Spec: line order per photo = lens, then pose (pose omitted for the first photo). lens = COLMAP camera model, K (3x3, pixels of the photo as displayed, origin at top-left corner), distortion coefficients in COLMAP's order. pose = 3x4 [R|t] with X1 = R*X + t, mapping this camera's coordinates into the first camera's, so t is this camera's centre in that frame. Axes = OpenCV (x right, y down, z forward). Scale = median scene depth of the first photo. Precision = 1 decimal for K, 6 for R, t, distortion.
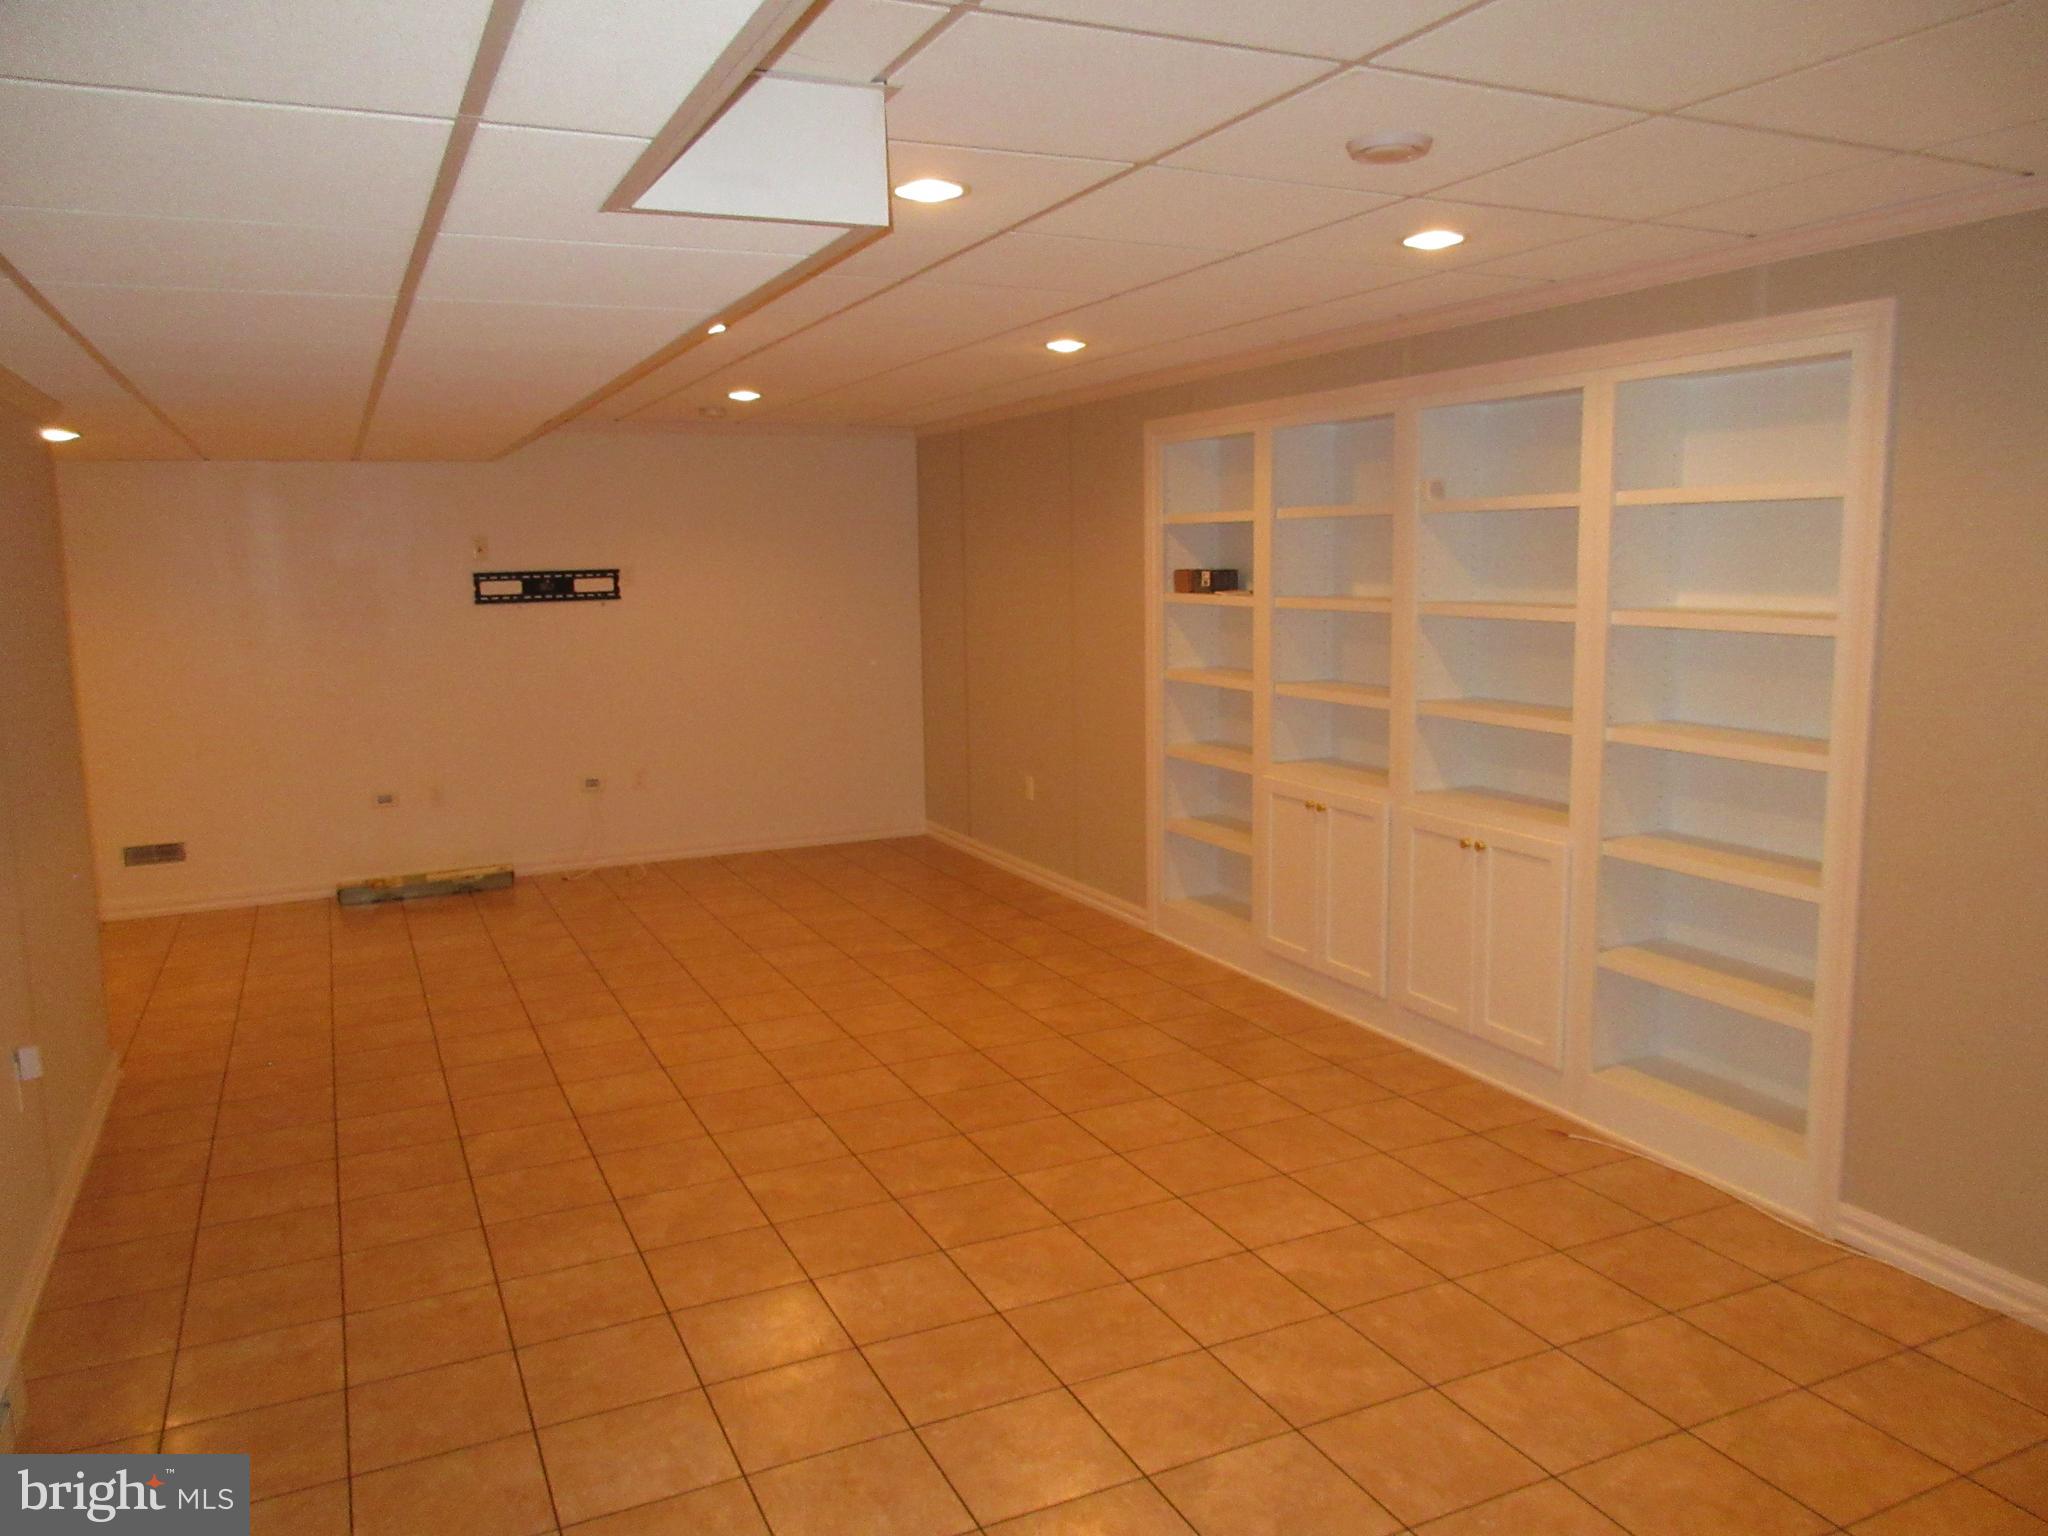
lens RADIAL K [[1504.5, 0, 1028.4], [0, 1504.5, 770.1], [0, 0, 1]] dist [-0.015642, 0.005237]
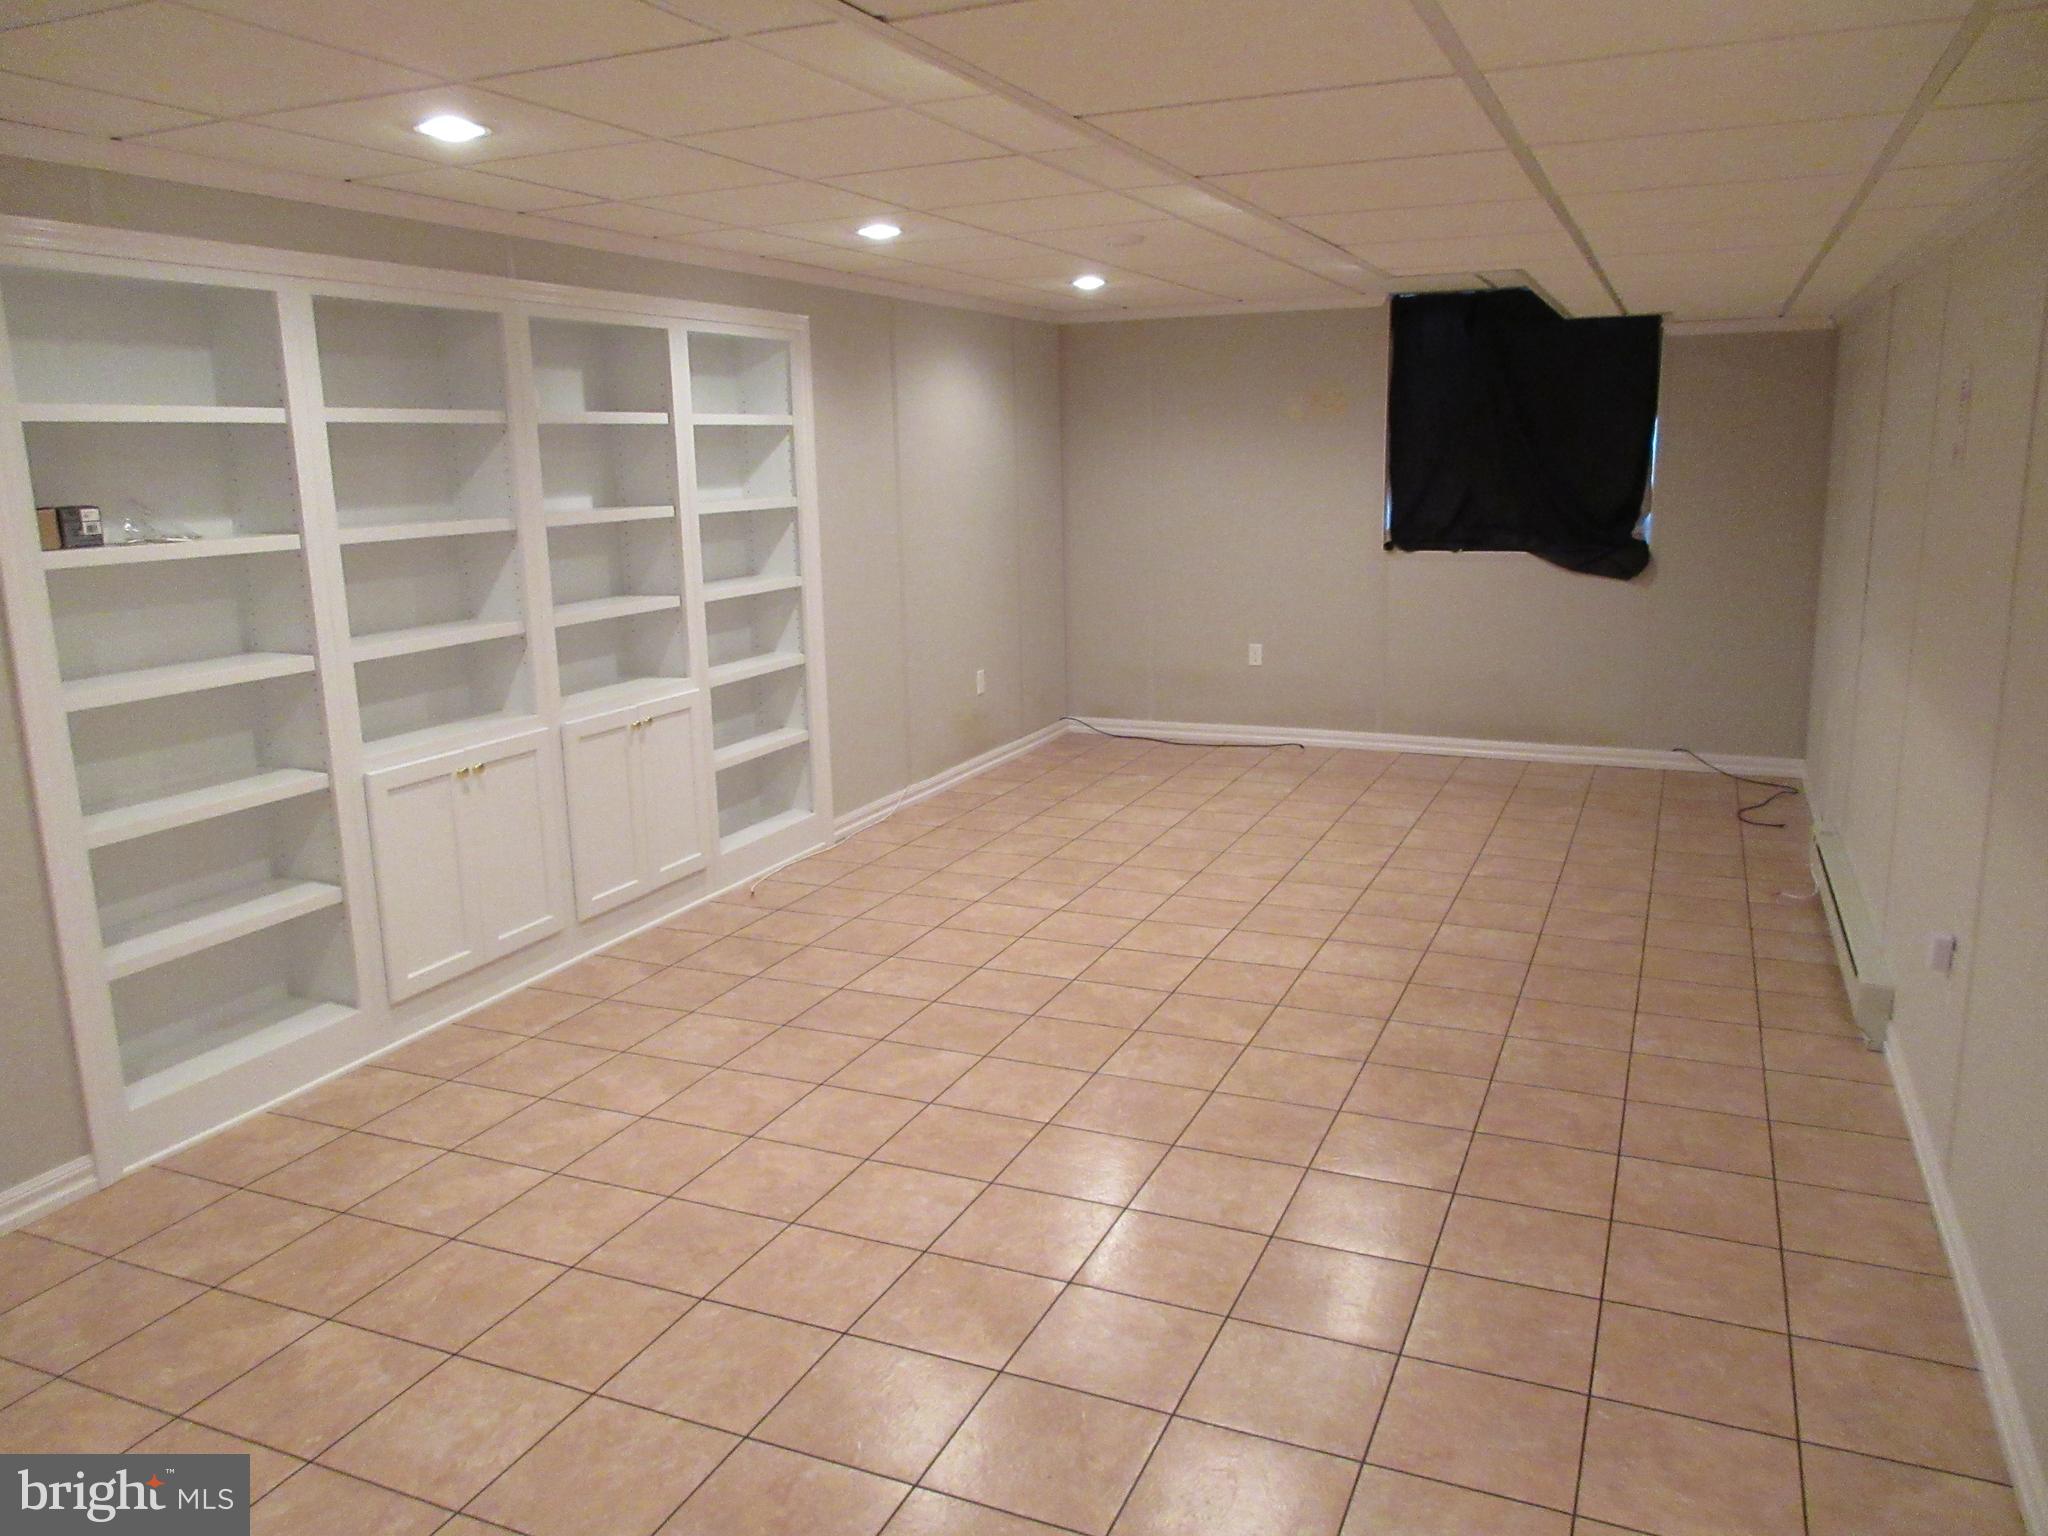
lens RADIAL K [[1504.5, 0, 1029.7], [0, 1504.5, 766.6], [0, 0, 1]] dist [-0.015642, 0.005237]
pose [[-0.654614, -0.123855, 0.745748, -0.818046], [0.145925, 0.947231, 0.285410, -0.219642], [-0.741745, 0.295657, -0.601998, 1.631038]]
